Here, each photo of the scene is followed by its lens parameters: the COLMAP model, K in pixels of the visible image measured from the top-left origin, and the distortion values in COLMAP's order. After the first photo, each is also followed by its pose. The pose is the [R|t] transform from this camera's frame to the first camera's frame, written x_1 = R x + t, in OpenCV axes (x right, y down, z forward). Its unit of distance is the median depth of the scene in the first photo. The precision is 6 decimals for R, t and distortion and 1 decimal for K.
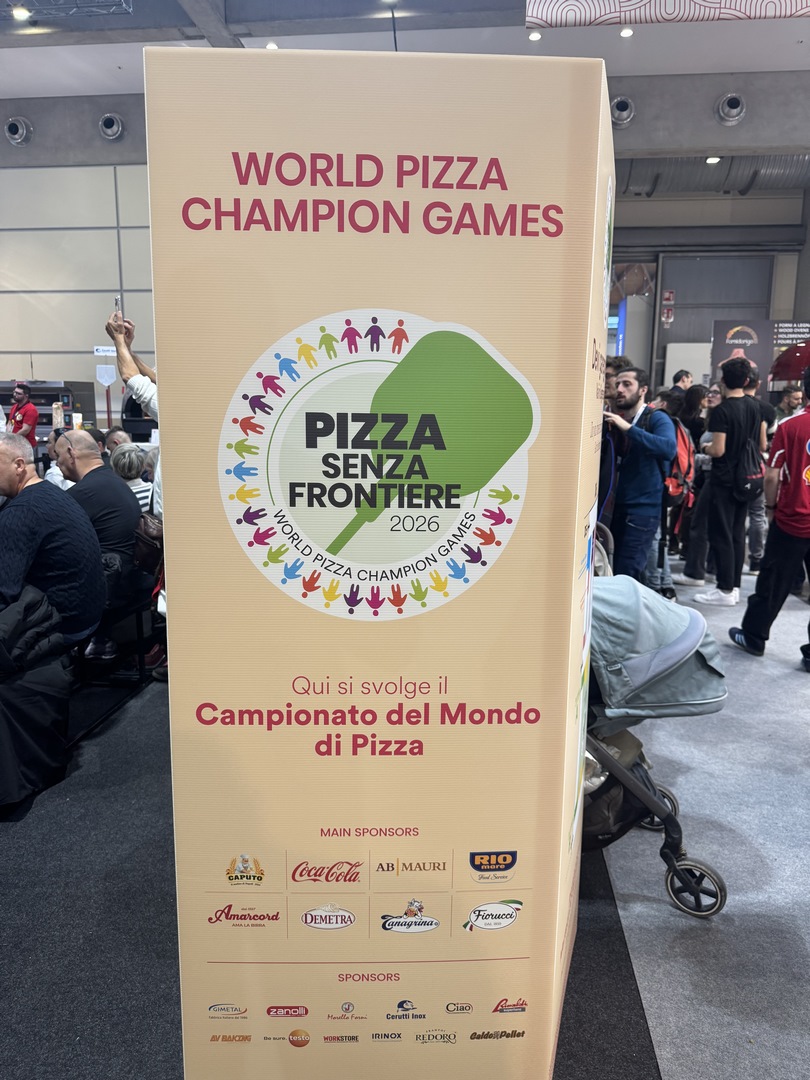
lens RADIAL K [[756.3, 0, 408.9], [0, 756.3, 542.4], [0, 0, 1]] dist [0.067479, -0.082820]
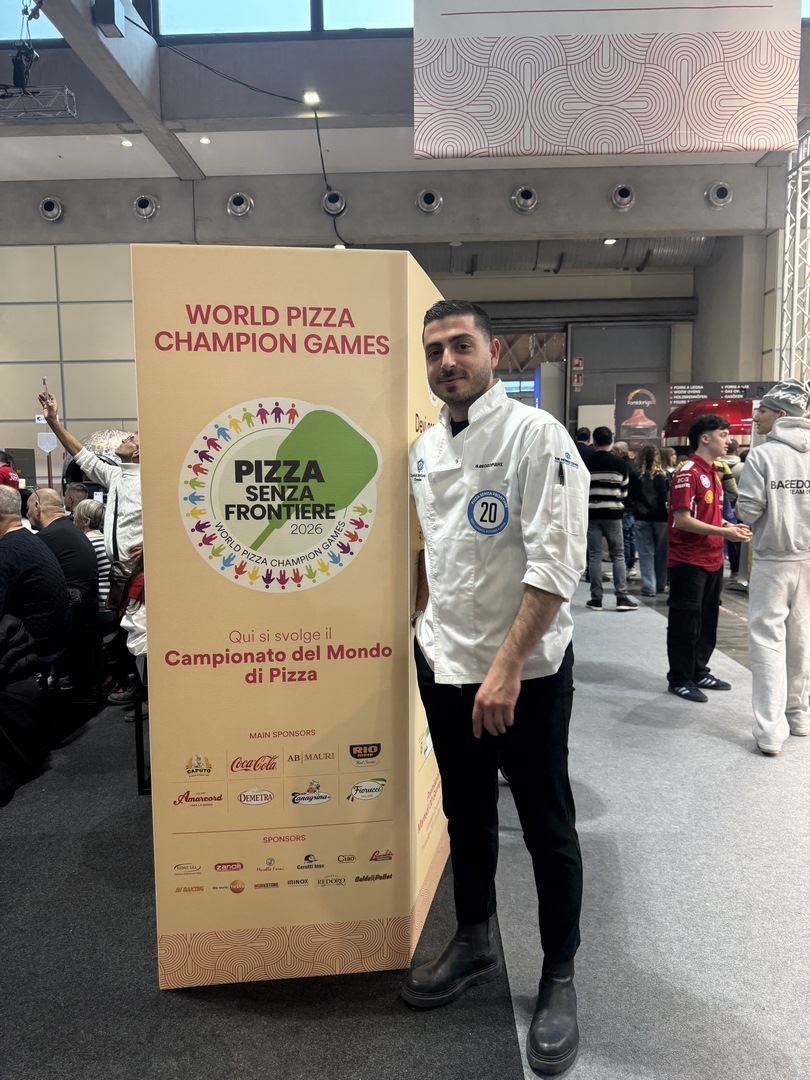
lens RADIAL K [[756.3, 0, 403.0], [0, 756.3, 546.6], [0, 0, 1]] dist [0.067479, -0.082820]
pose [[0.997204, -0.026764, 0.069768, 0.094022], [0.031764, 0.996930, -0.071566, 0.126237], [-0.067639, 0.073582, 0.994993, -0.561289]]
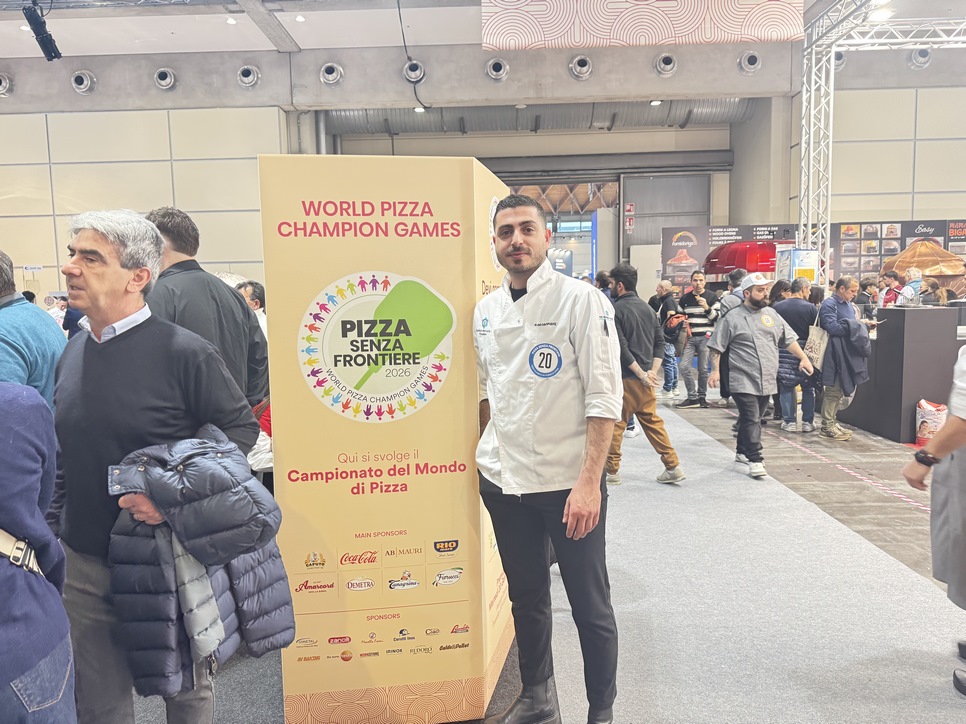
lens RADIAL K [[676.5, 0, 488.8], [0, 676.5, 363.3], [0, 0, 1]] dist [0.067479, -0.082820]
pose [[0.995723, -0.039798, 0.083373, 0.096331], [0.046471, 0.995736, -0.079686, 0.100970], [-0.079846, 0.083220, 0.993327, -0.784987]]
